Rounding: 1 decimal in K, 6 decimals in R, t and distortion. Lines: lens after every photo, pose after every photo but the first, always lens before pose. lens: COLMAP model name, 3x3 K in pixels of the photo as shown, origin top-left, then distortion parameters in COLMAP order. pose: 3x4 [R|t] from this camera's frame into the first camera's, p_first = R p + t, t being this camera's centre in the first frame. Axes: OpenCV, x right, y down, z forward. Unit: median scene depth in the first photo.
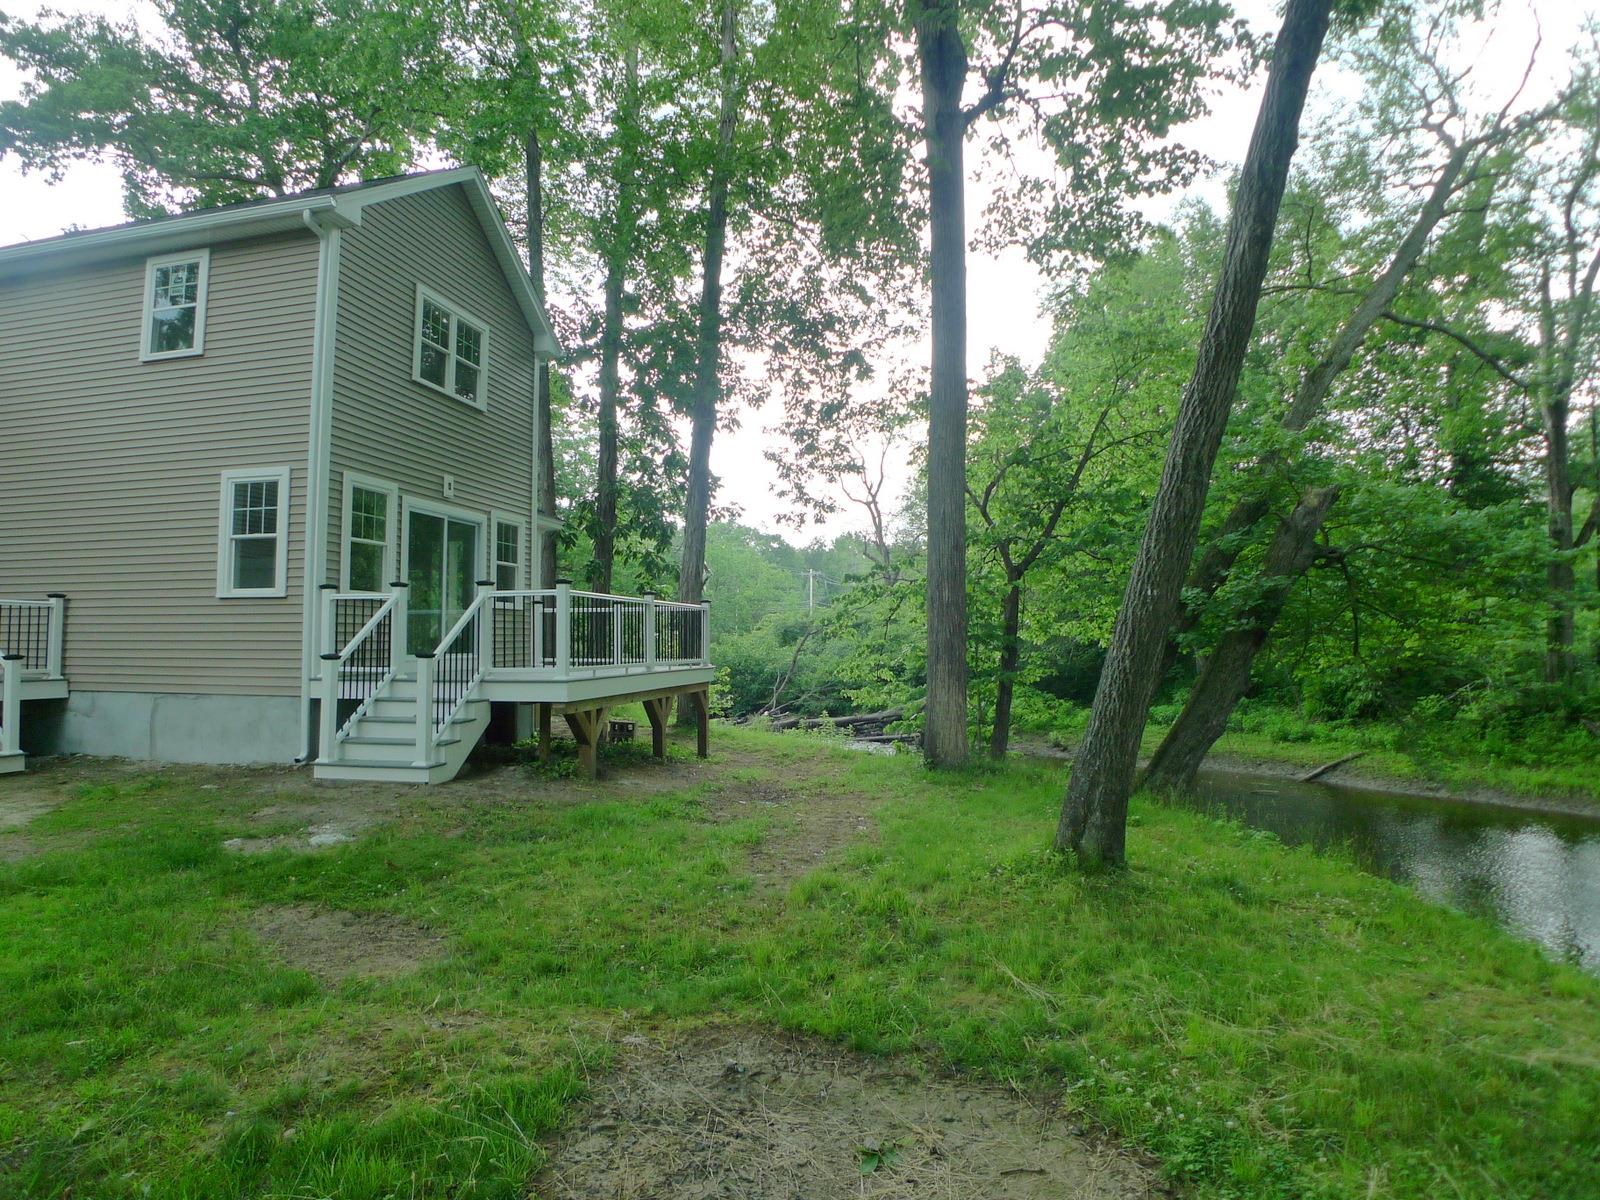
lens RADIAL K [[886.5, 0, 805.2], [0, 886.5, 581.7], [0, 0, 1]] dist [-0.089394, 0.019928]
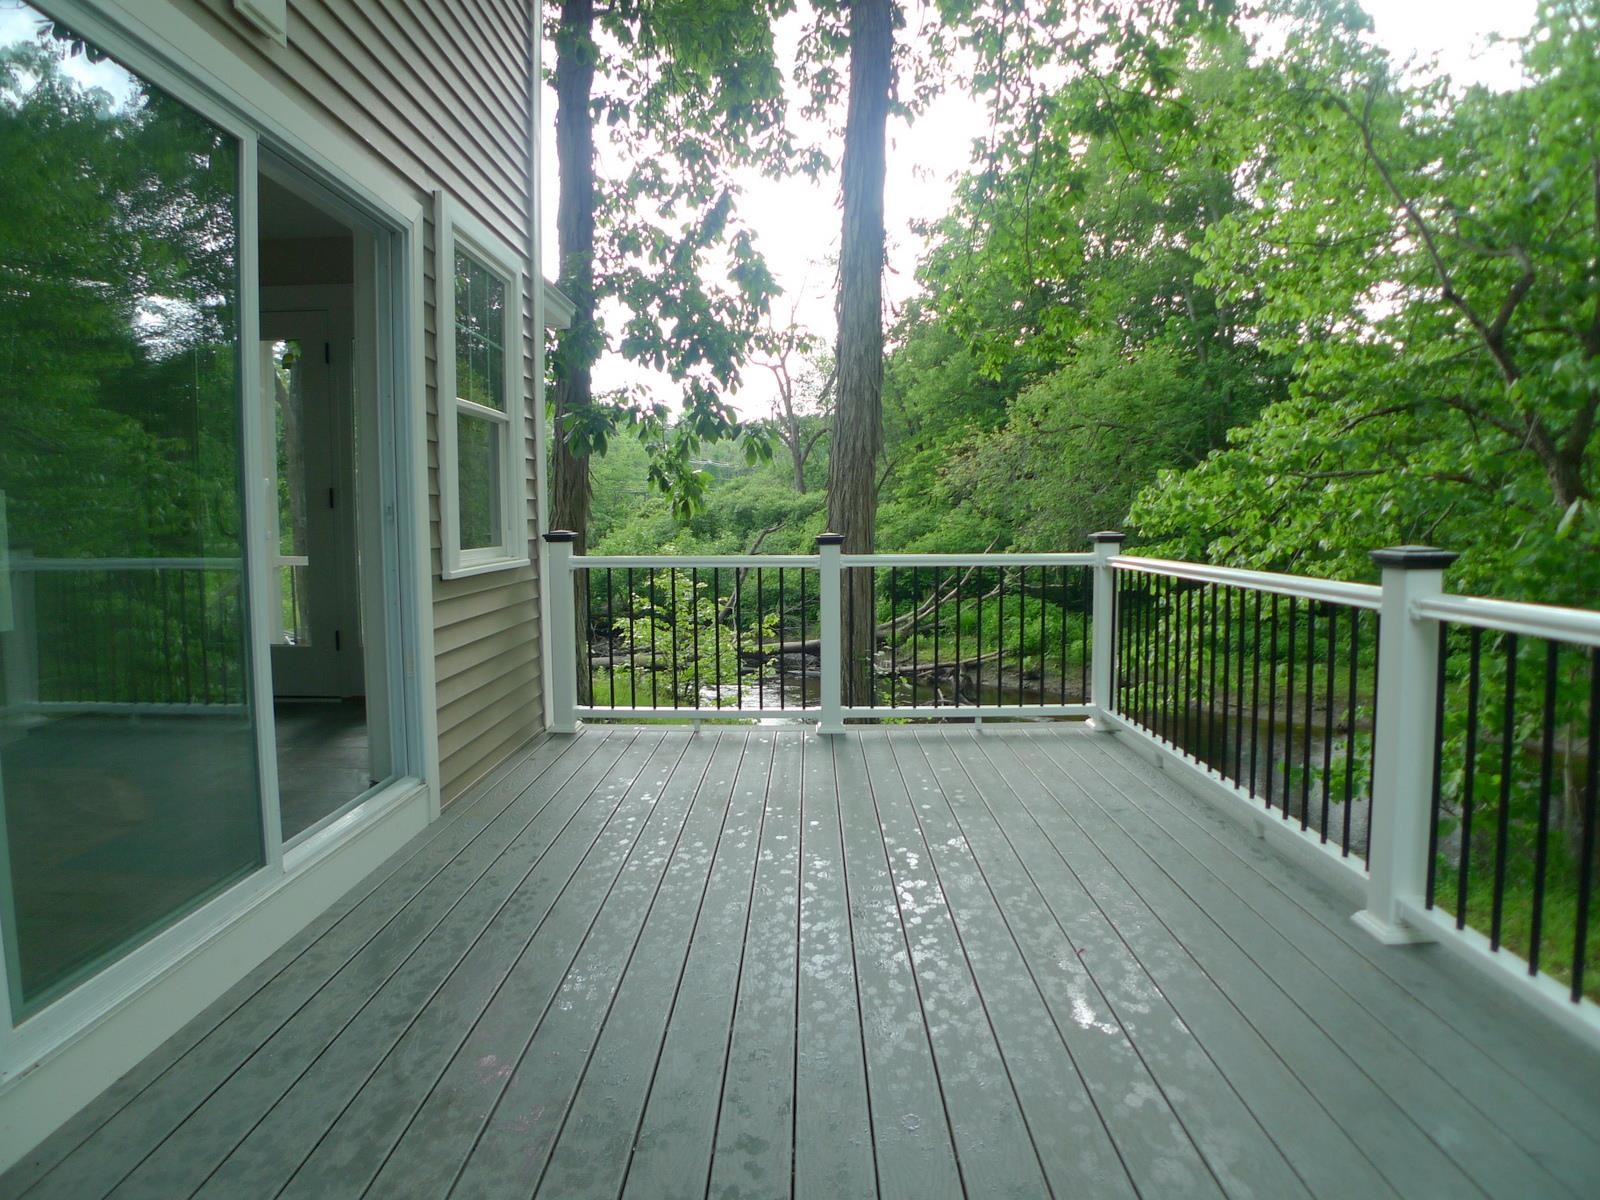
lens RADIAL K [[886.5, 0, 805.2], [0, 886.5, 581.7], [0, 0, 1]] dist [-0.089394, 0.019928]
pose [[0.983626, -0.018007, 0.179319, -0.286979], [-0.007029, 0.990406, 0.138011, -0.005147], [-0.180084, -0.137012, 0.974062, 0.693995]]
